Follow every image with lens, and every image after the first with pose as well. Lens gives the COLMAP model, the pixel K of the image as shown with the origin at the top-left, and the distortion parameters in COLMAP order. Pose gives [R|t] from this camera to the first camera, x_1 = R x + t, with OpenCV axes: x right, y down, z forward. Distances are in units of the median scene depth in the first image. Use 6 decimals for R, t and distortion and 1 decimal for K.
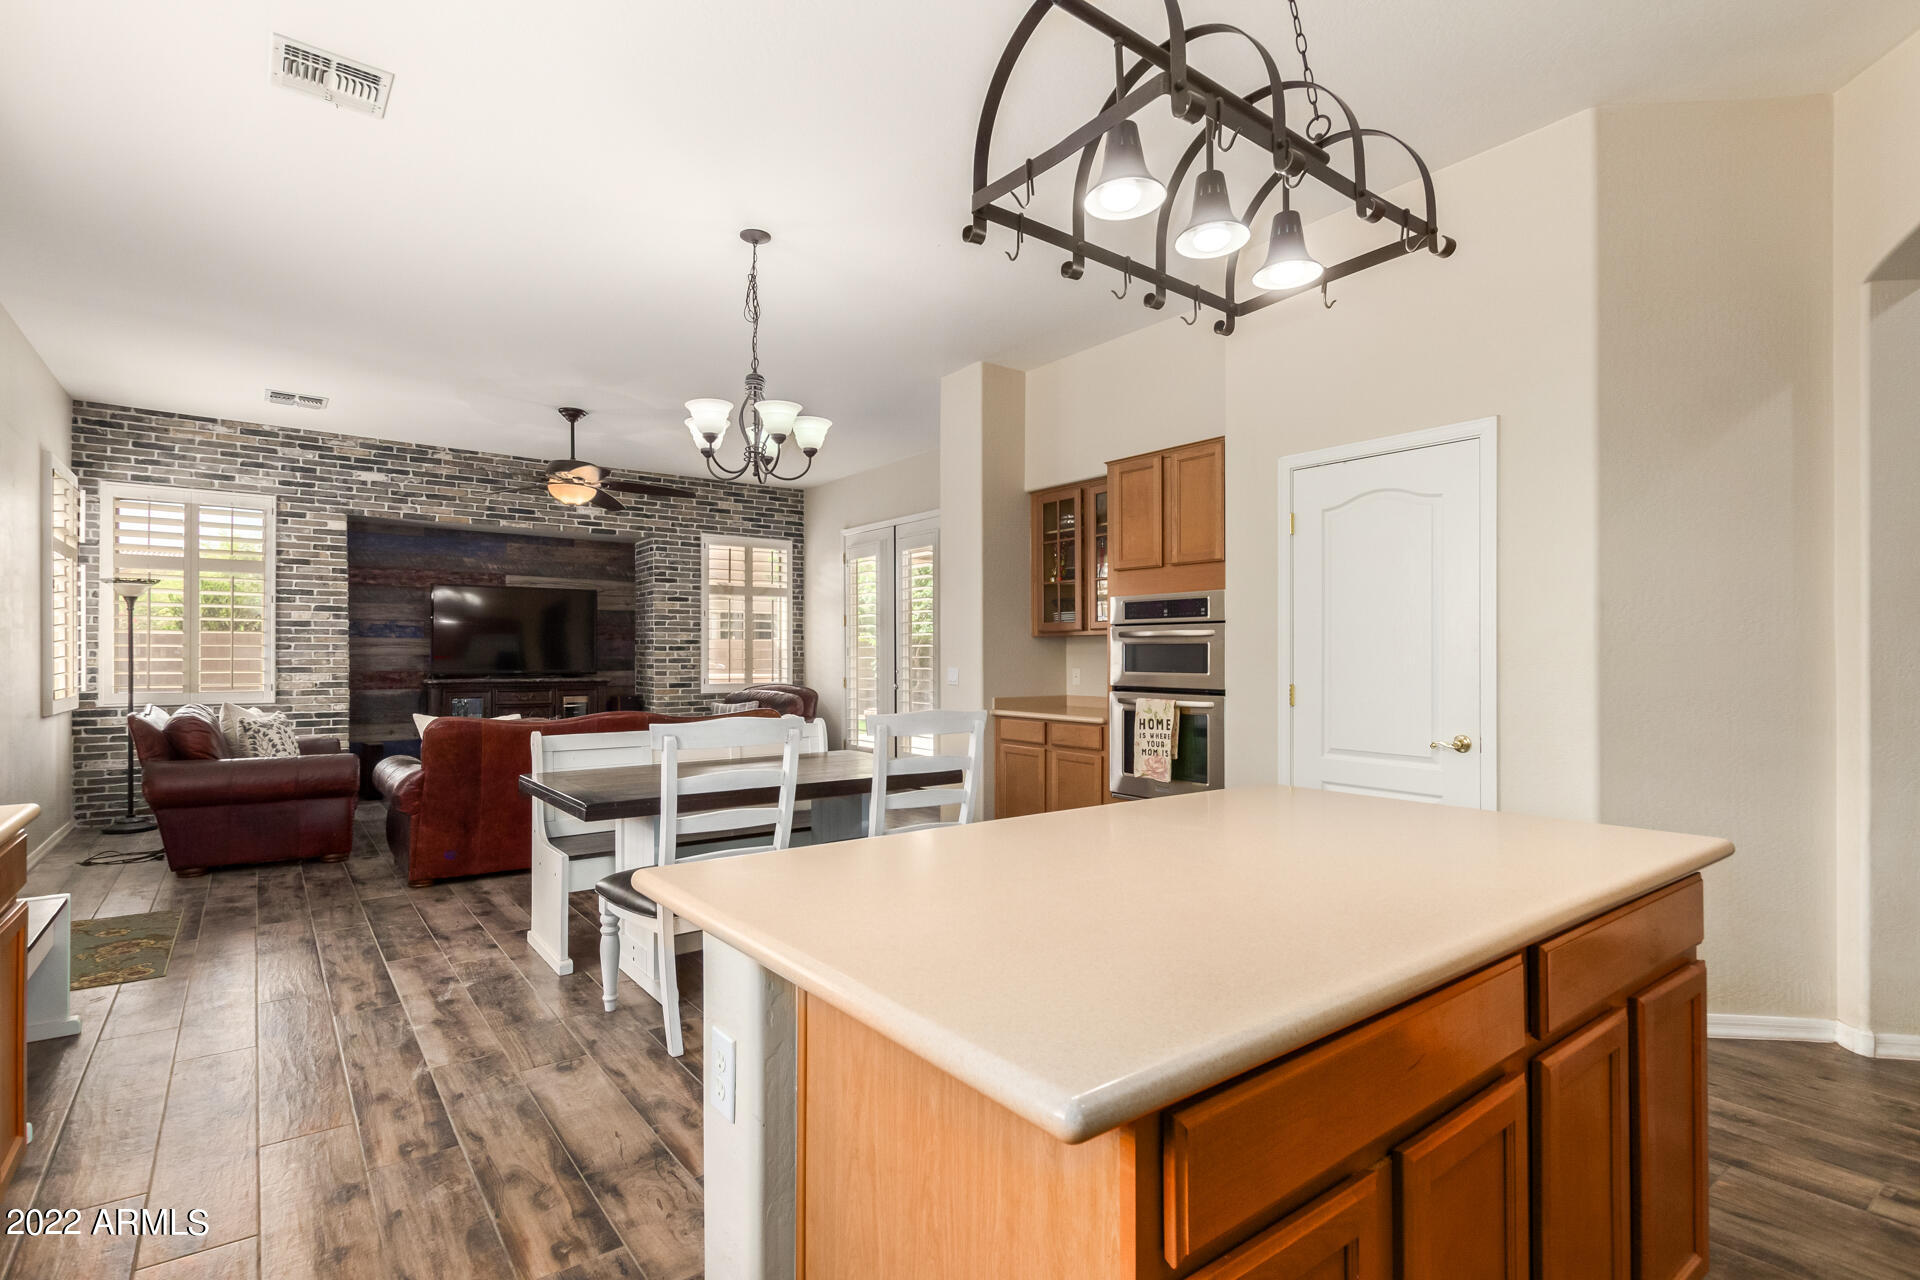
lens RADIAL K [[904.6, 0, 963.8], [0, 904.6, 648.6], [0, 0, 1]] dist [0.020060, -0.012533]
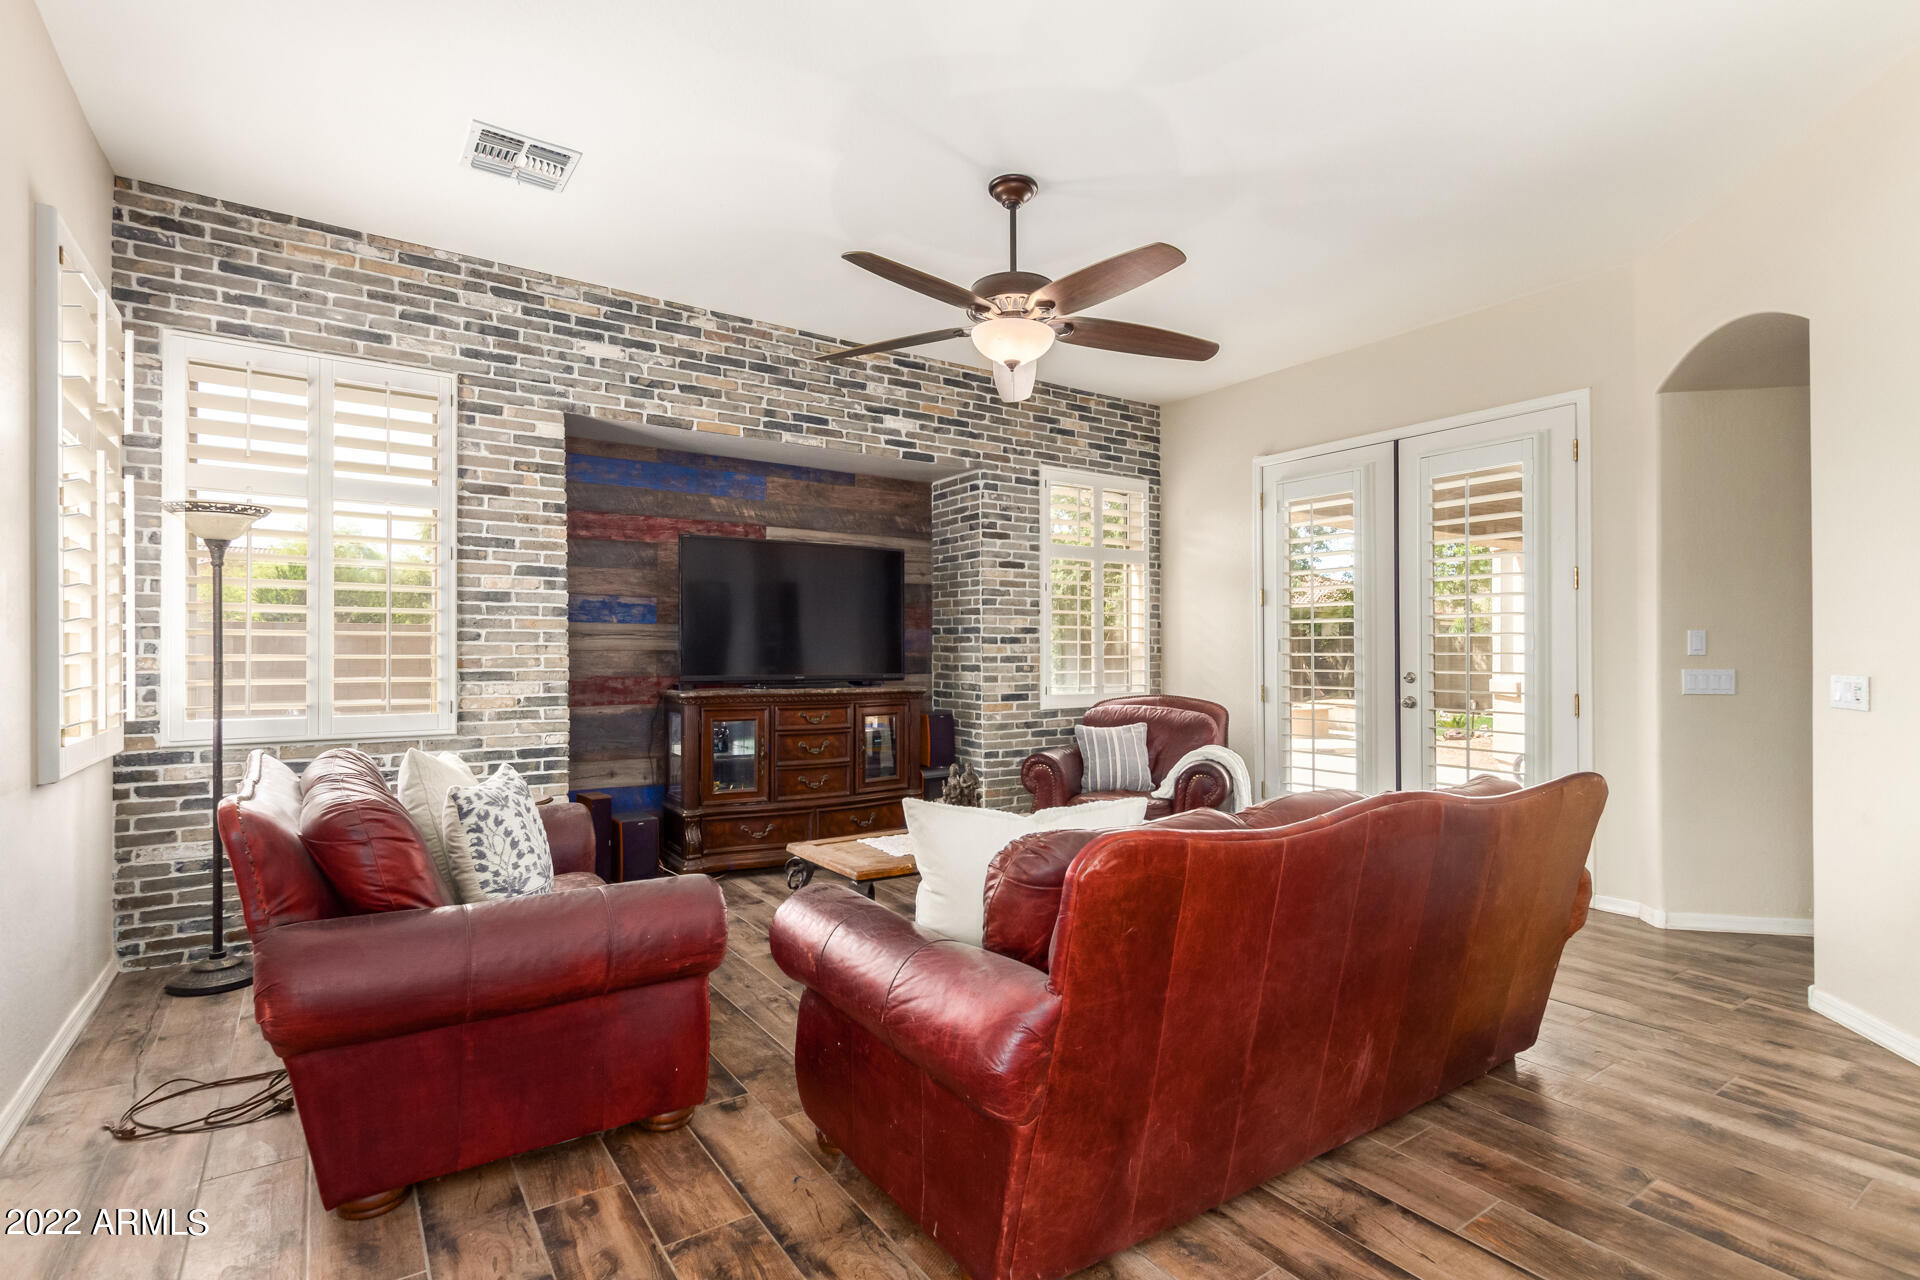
lens RADIAL K [[914.3, 0, 959.7], [0, 914.3, 646.1], [0, 0, 1]] dist [0.015885, -0.010130]
pose [[0.998542, 0.000006, -0.053980, -0.403524], [0.000103, 0.999998, 0.002022, 0.003067], [0.053980, -0.002025, 0.998540, 0.434878]]
